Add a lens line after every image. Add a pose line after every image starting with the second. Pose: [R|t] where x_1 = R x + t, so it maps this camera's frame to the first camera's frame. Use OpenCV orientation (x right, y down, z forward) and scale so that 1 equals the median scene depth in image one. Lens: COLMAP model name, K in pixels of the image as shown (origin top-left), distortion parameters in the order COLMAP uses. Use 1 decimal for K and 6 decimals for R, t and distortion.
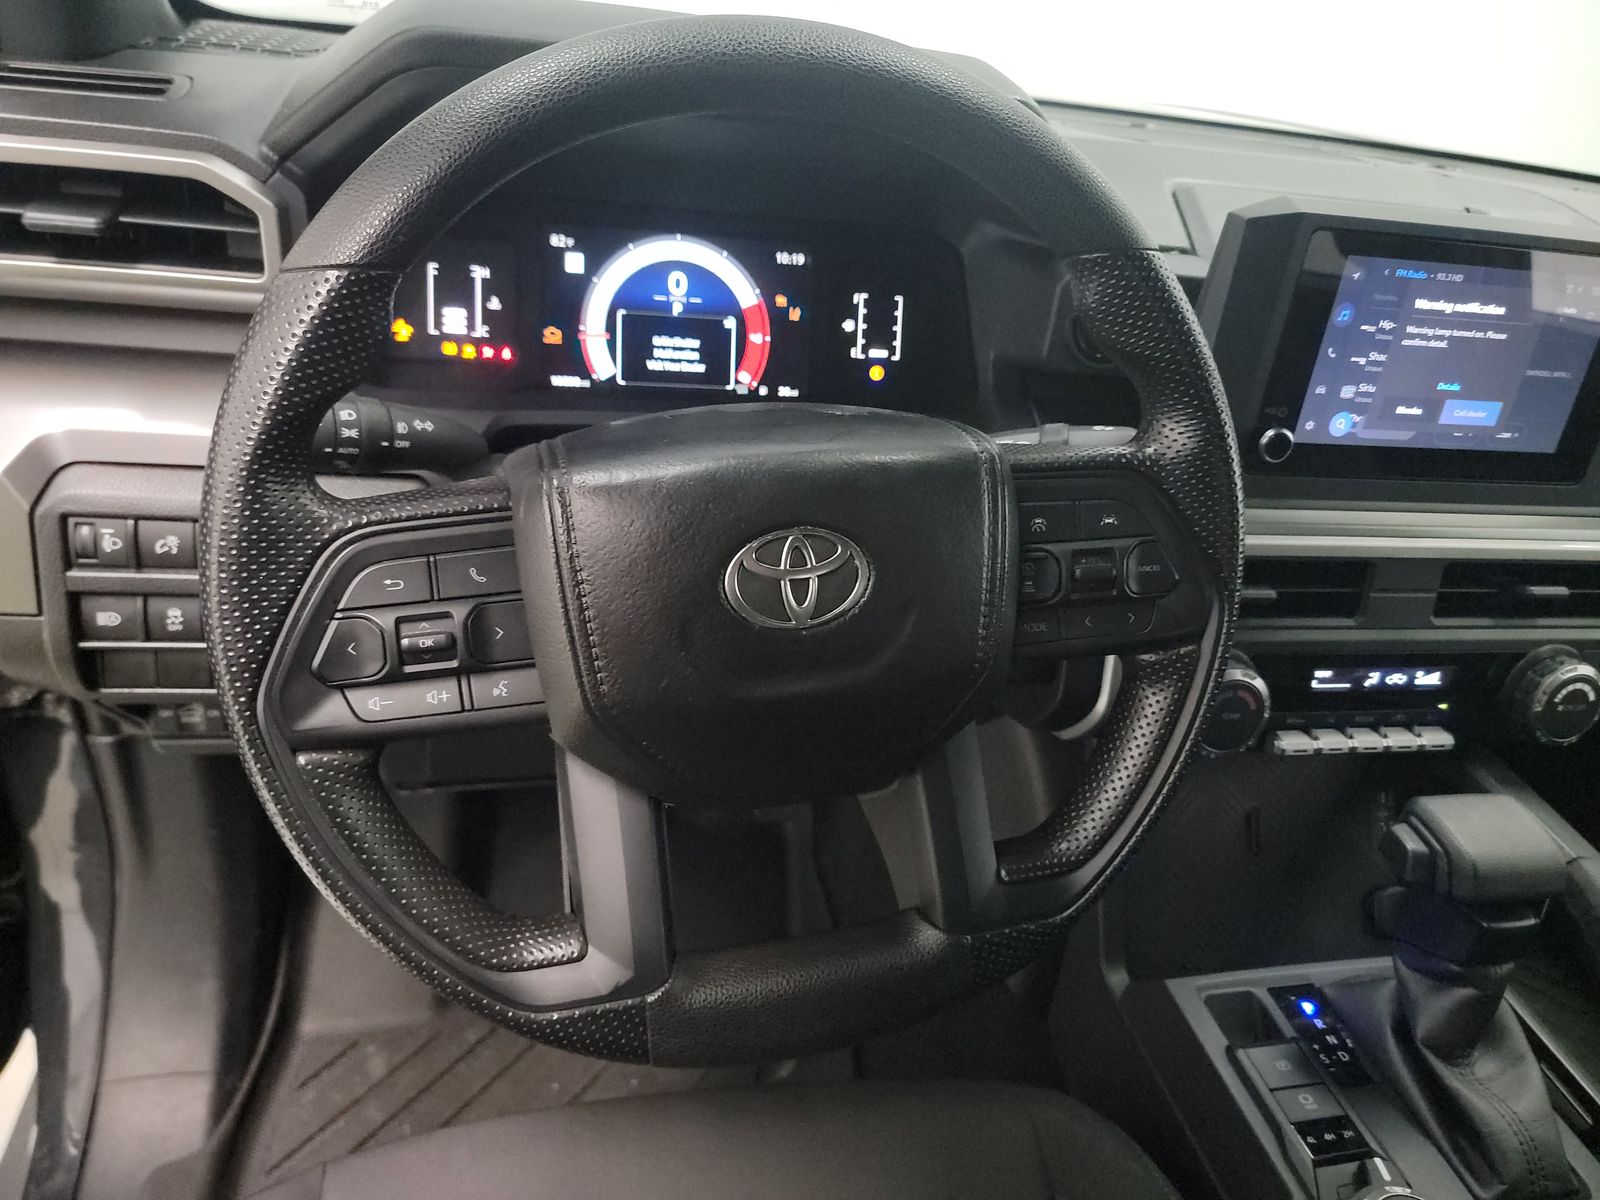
lens RADIAL K [[1142.7, 0, 825.2], [0, 1142.7, 597.2], [0, 0, 1]] dist [0.038535, -0.017138]
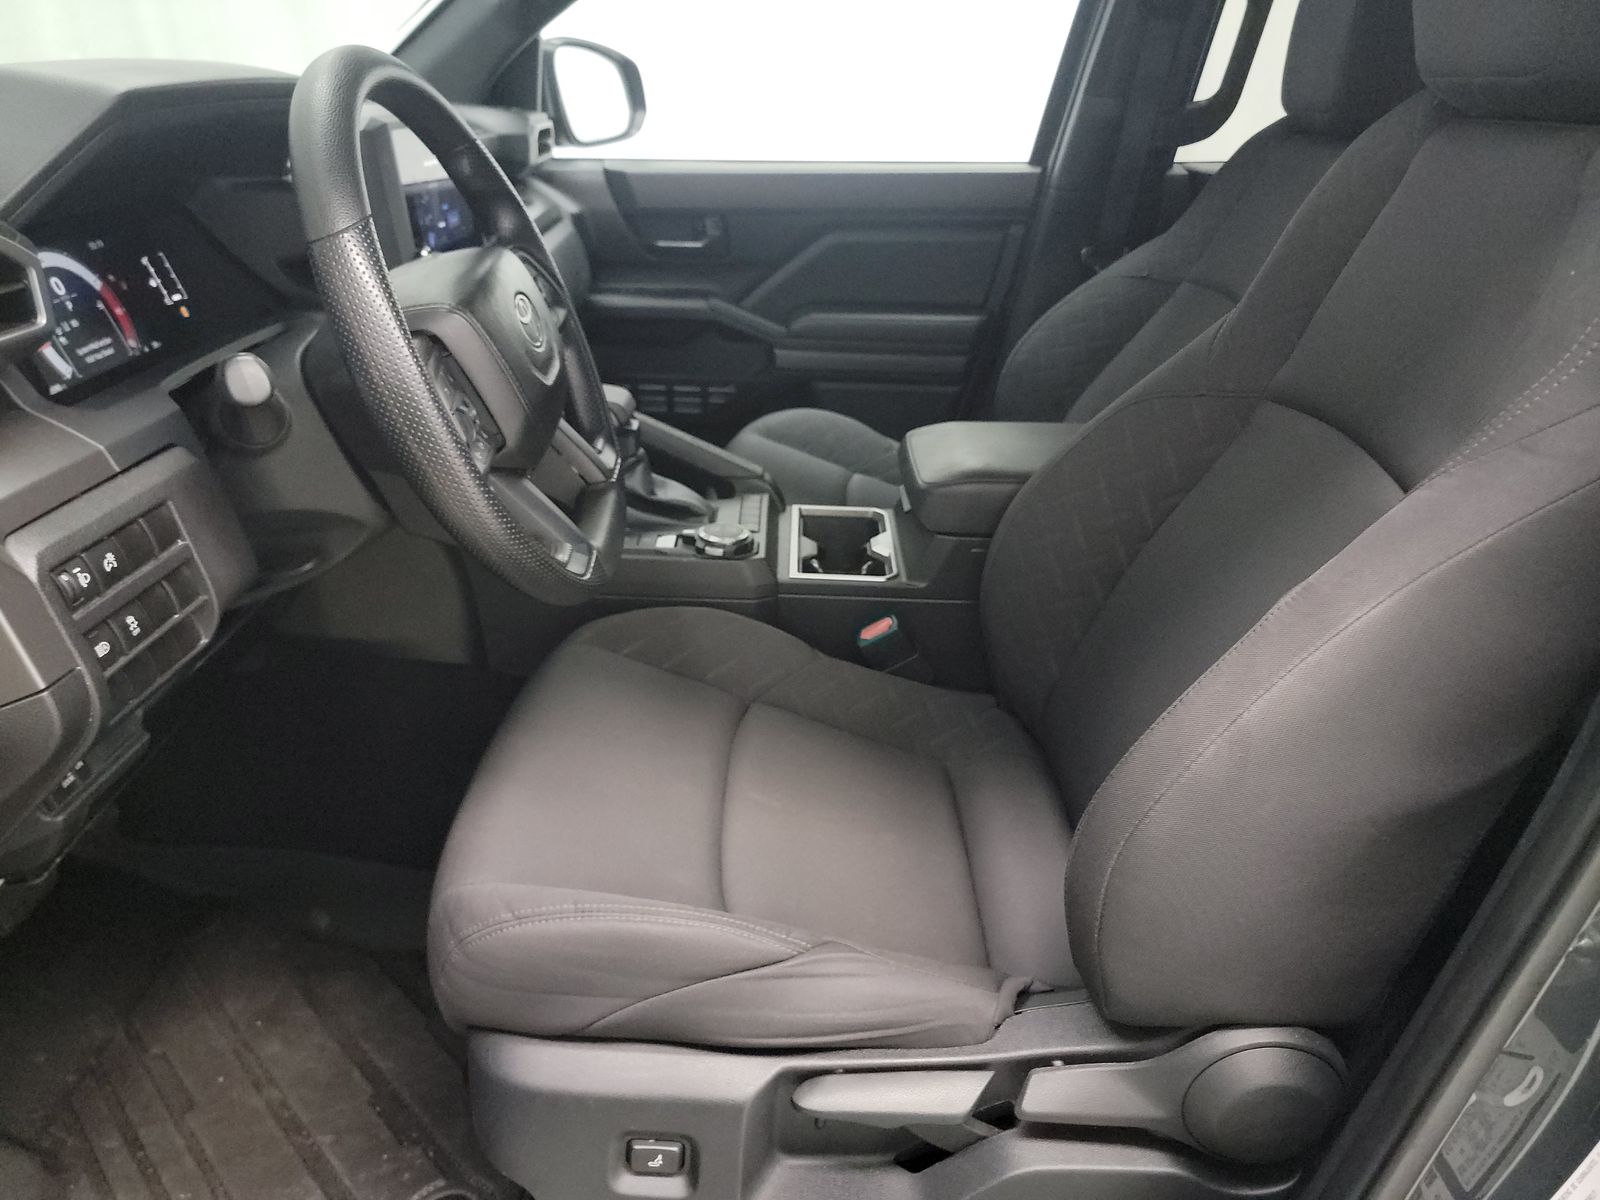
lens RADIAL K [[1142.7, 0, 802.0], [0, 1142.7, 592.8], [0, 0, 1]] dist [0.038535, -0.017138]
pose [[0.235847, -0.520364, 0.820730, -1.116457], [0.483322, 0.795502, 0.365480, -0.088477], [-0.843075, 0.310480, 0.439121, -0.079046]]
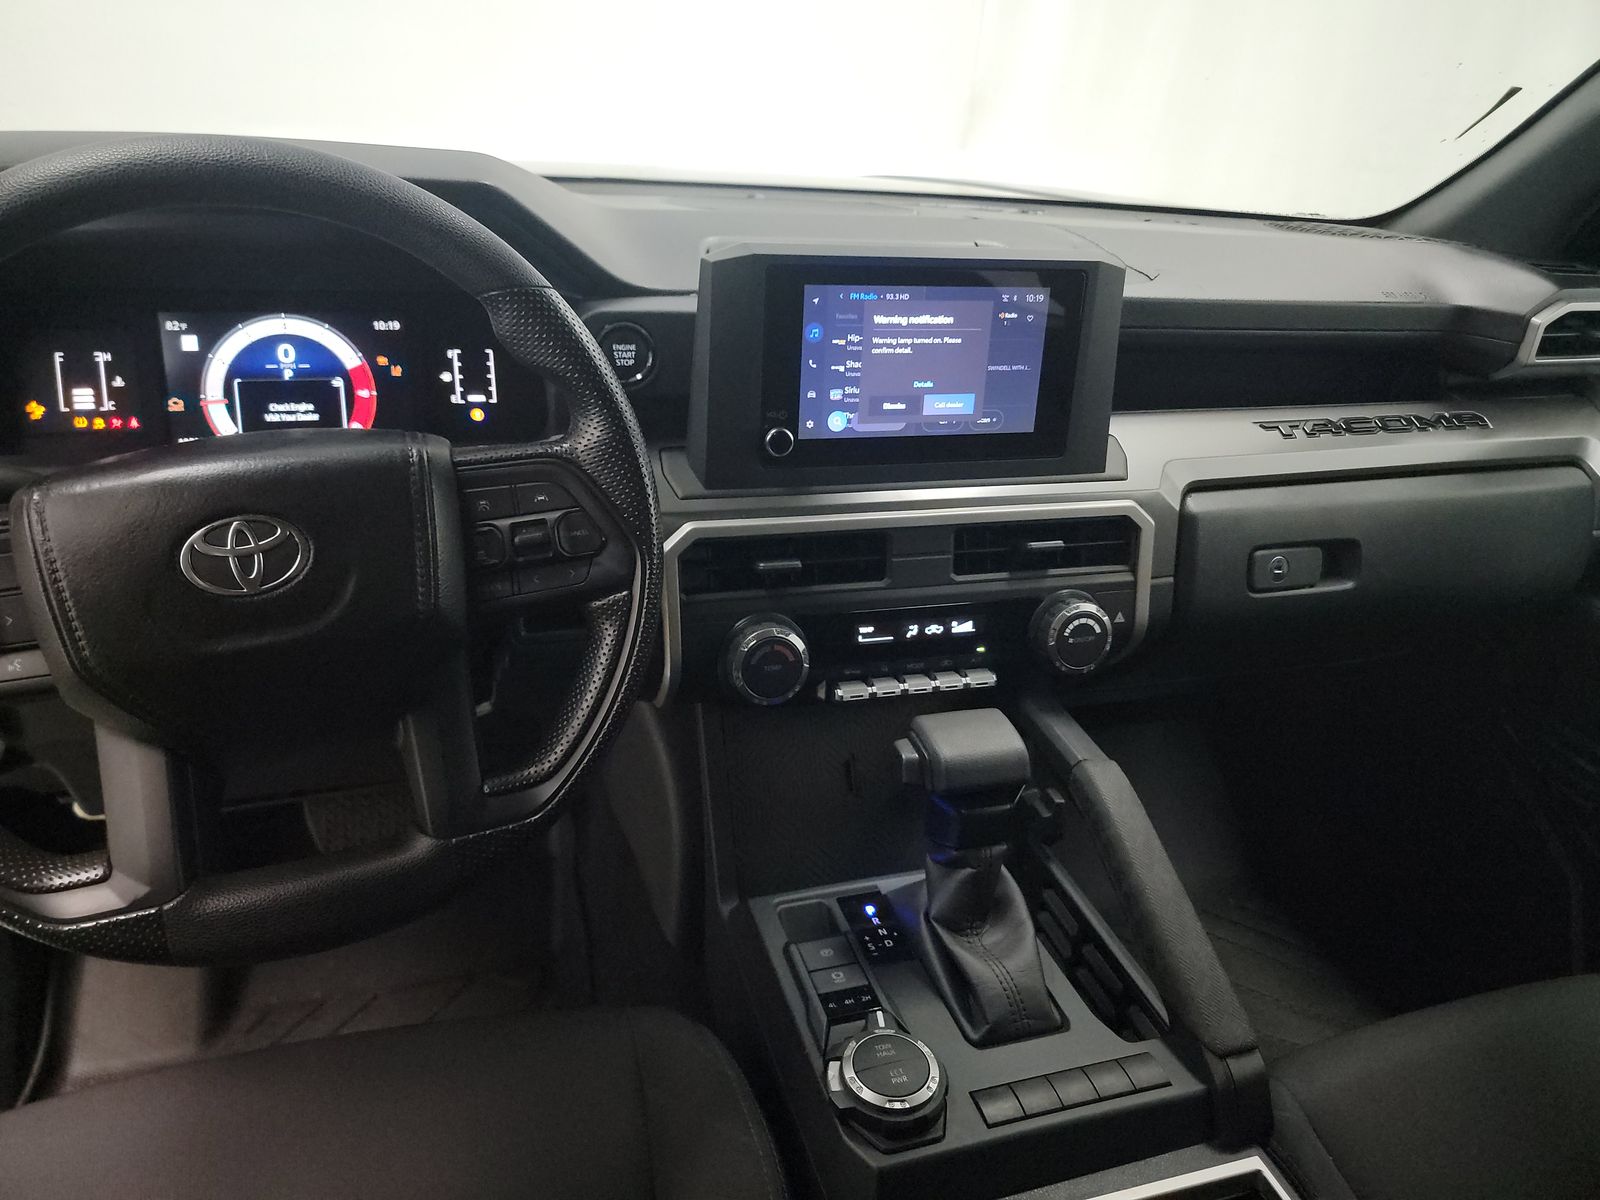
lens RADIAL K [[1142.7, 0, 806.0], [0, 1142.7, 595.3], [0, 0, 1]] dist [0.038535, -0.017138]
pose [[0.994692, -0.094512, 0.040684, 0.340795], [0.097137, 0.992925, -0.068290, 0.110995], [-0.033942, 0.071879, 0.996836, -0.192980]]
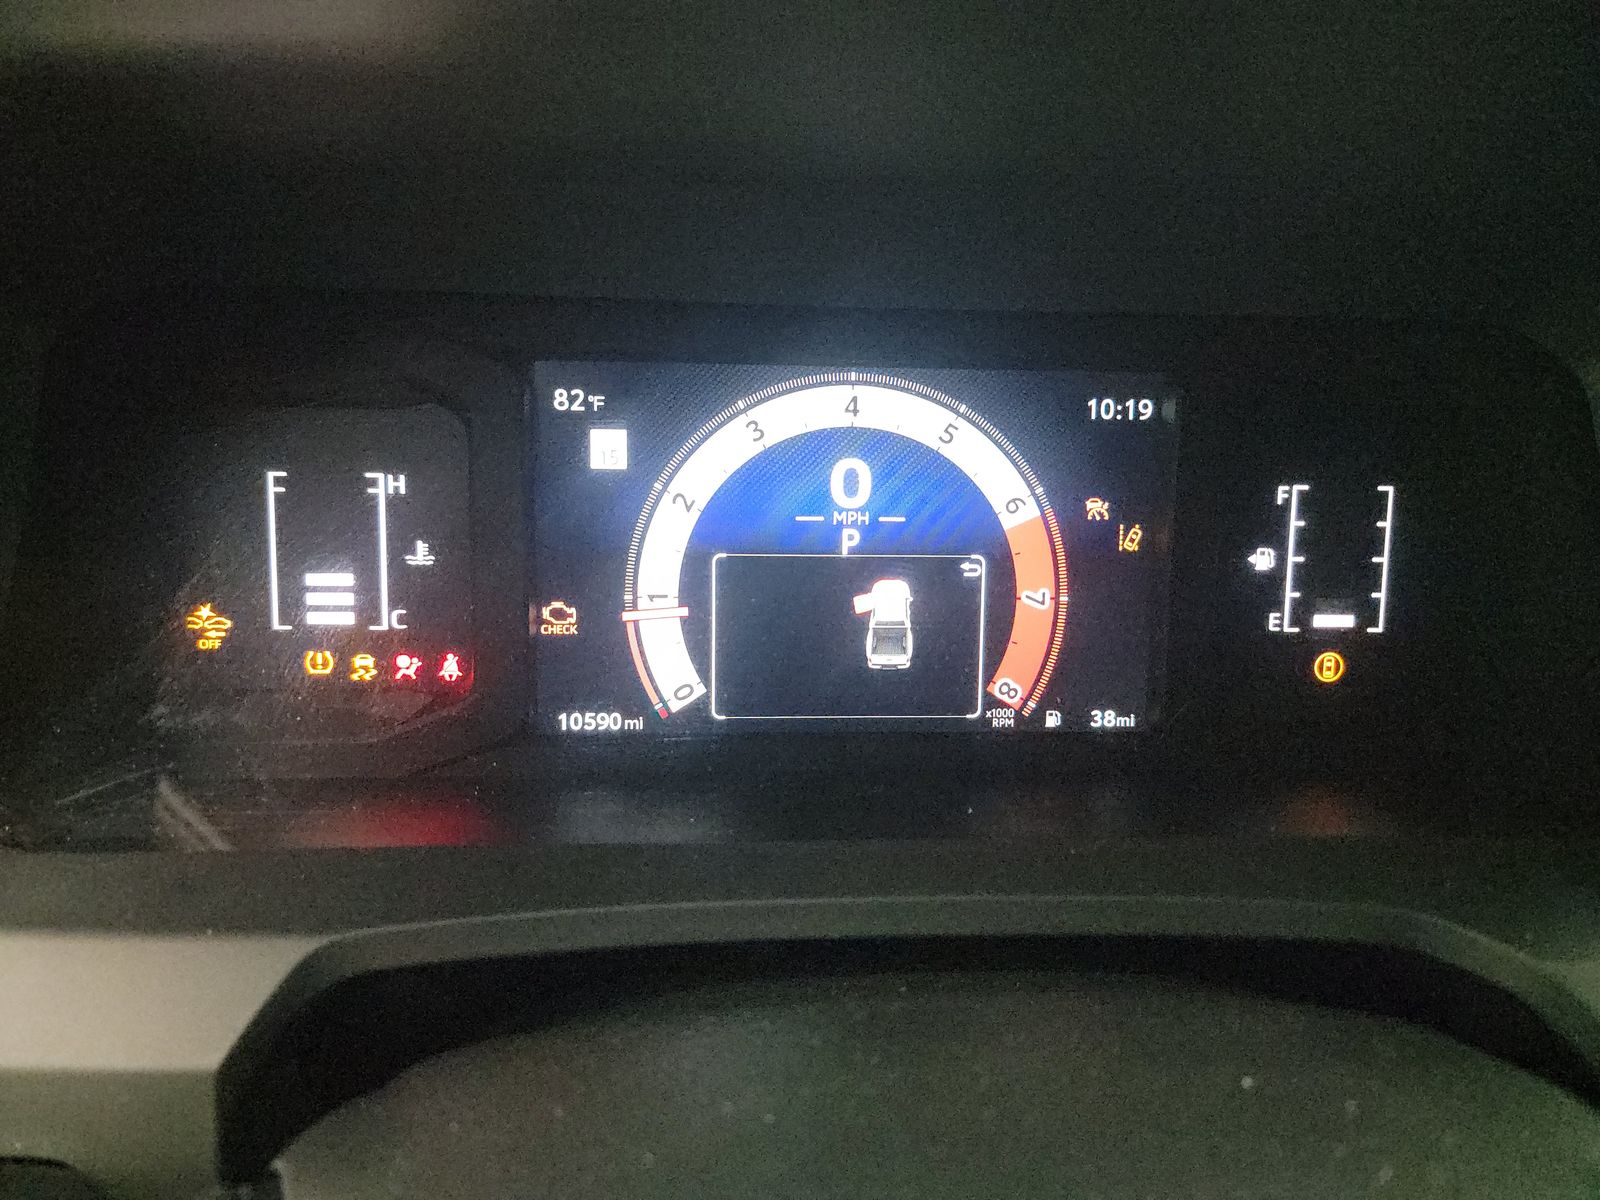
lens RADIAL K [[1142.7, 0, 800.5], [0, 1142.7, 607.5], [0, 0, 1]] dist [0.038535, -0.017138]
pose [[0.984425, -0.007816, -0.175633, -0.074915], [-0.001659, 0.998554, -0.053732, -0.209342], [0.175799, 0.053187, 0.982988, 0.598359]]
